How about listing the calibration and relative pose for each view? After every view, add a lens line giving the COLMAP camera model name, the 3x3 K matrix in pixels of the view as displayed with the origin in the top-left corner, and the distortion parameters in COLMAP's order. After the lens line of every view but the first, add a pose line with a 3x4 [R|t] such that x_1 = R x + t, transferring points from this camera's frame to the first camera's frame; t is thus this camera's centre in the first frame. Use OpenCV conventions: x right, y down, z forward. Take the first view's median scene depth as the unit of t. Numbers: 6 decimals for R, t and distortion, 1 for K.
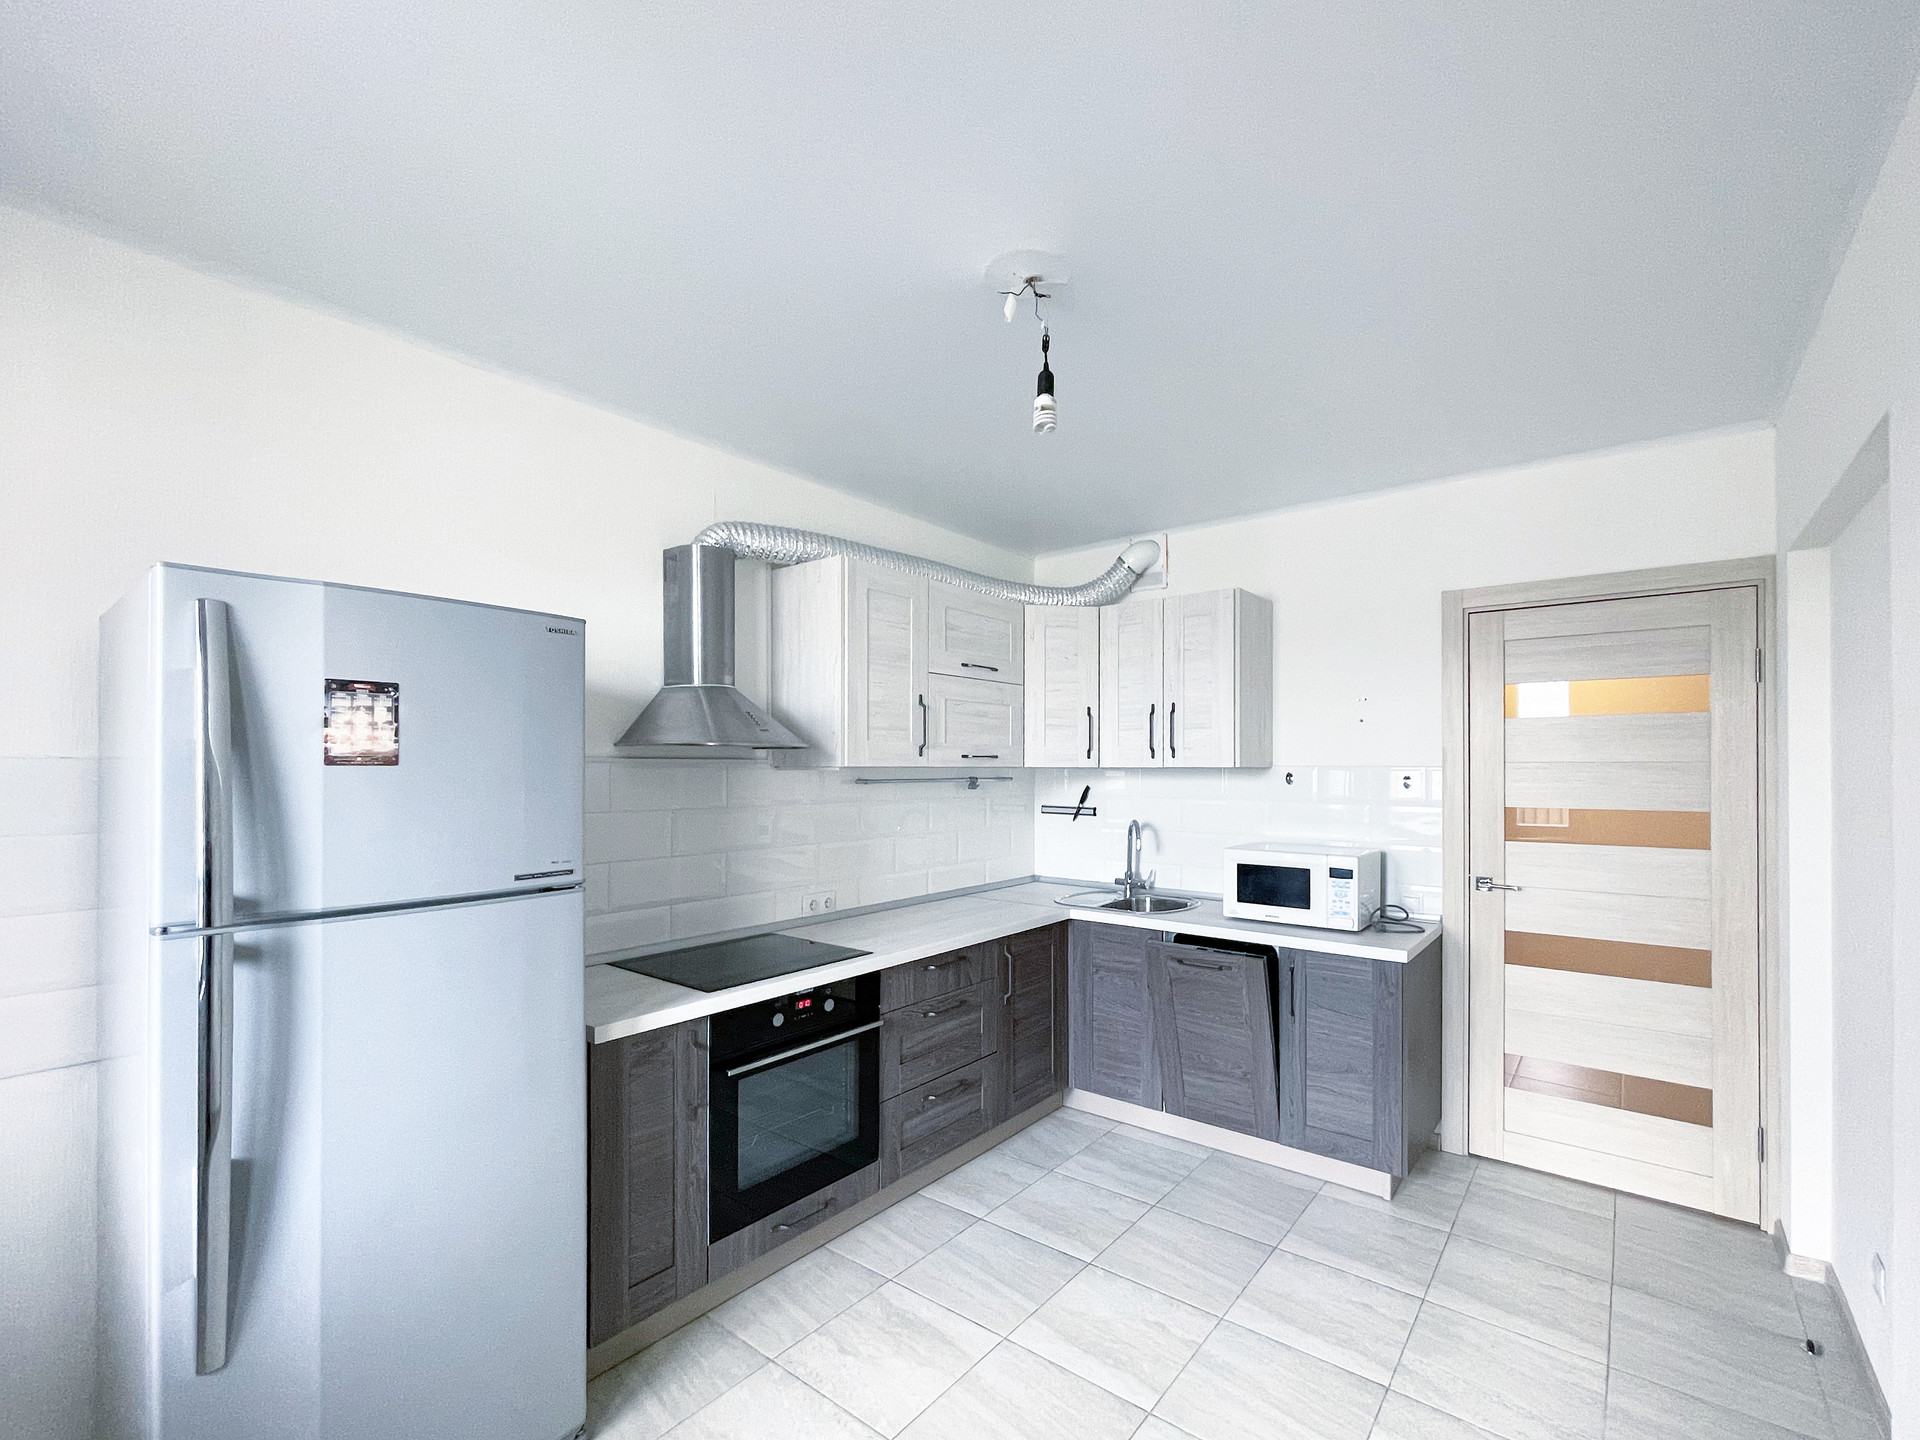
lens RADIAL K [[857.6, 0, 958.7], [0, 857.6, 758.6], [0, 0, 1]] dist [-0.002977, -0.000090]
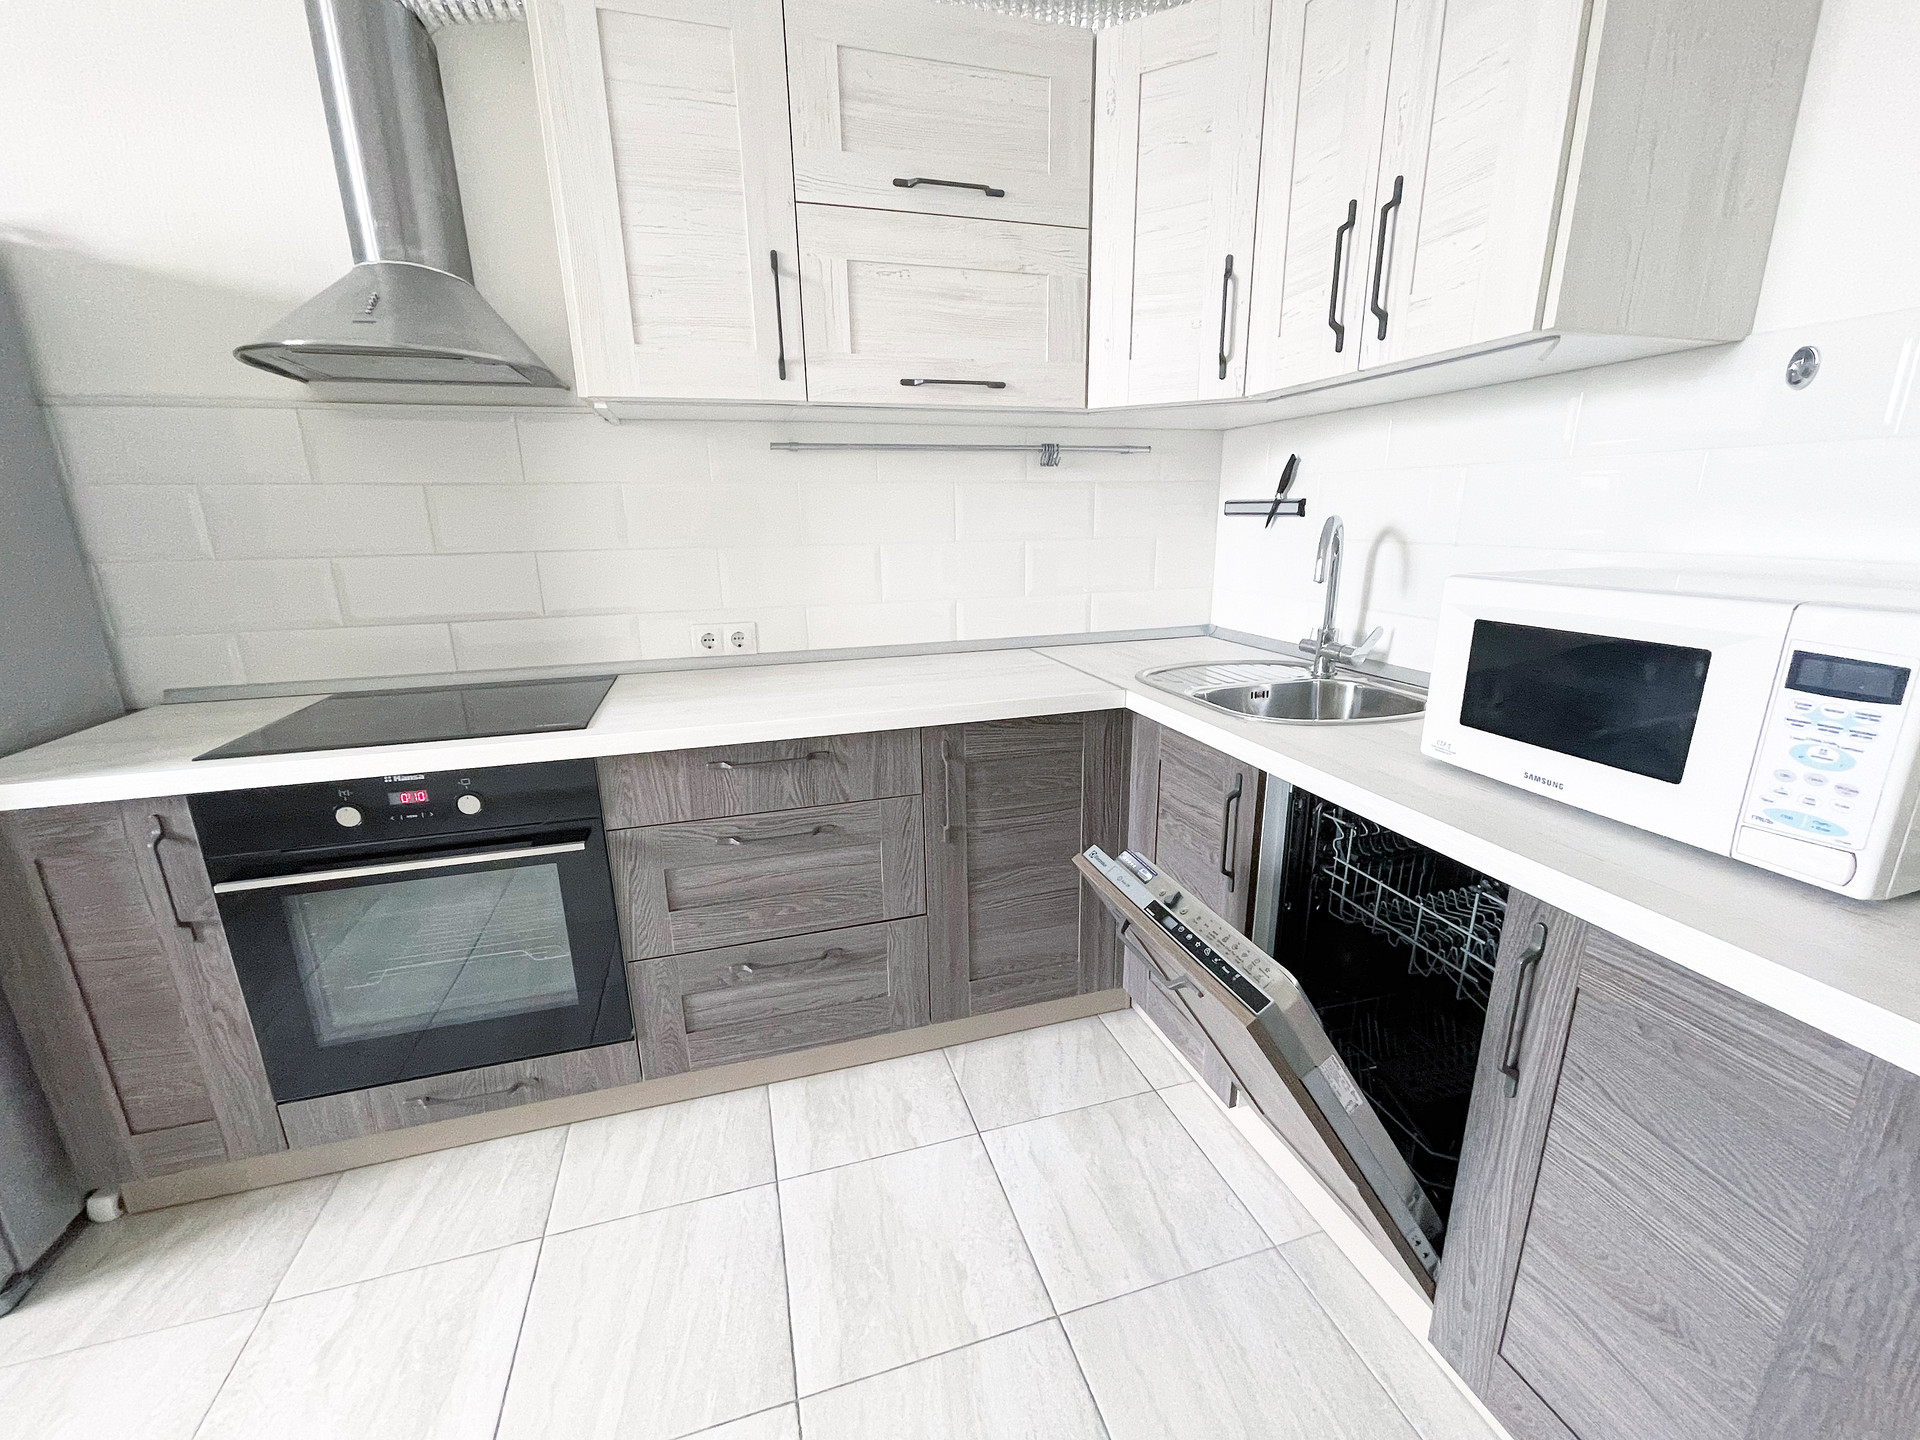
lens RADIAL K [[777.5, 0, 960.0], [0, 777.5, 720.0], [0, 0, 1]] dist [0.003411, 0.000193]
pose [[0.822268, 0.134523, -0.552973, 0.352867], [0.017510, 0.965221, 0.260848, 0.079438], [0.568832, -0.224170, 0.791314, 0.650320]]
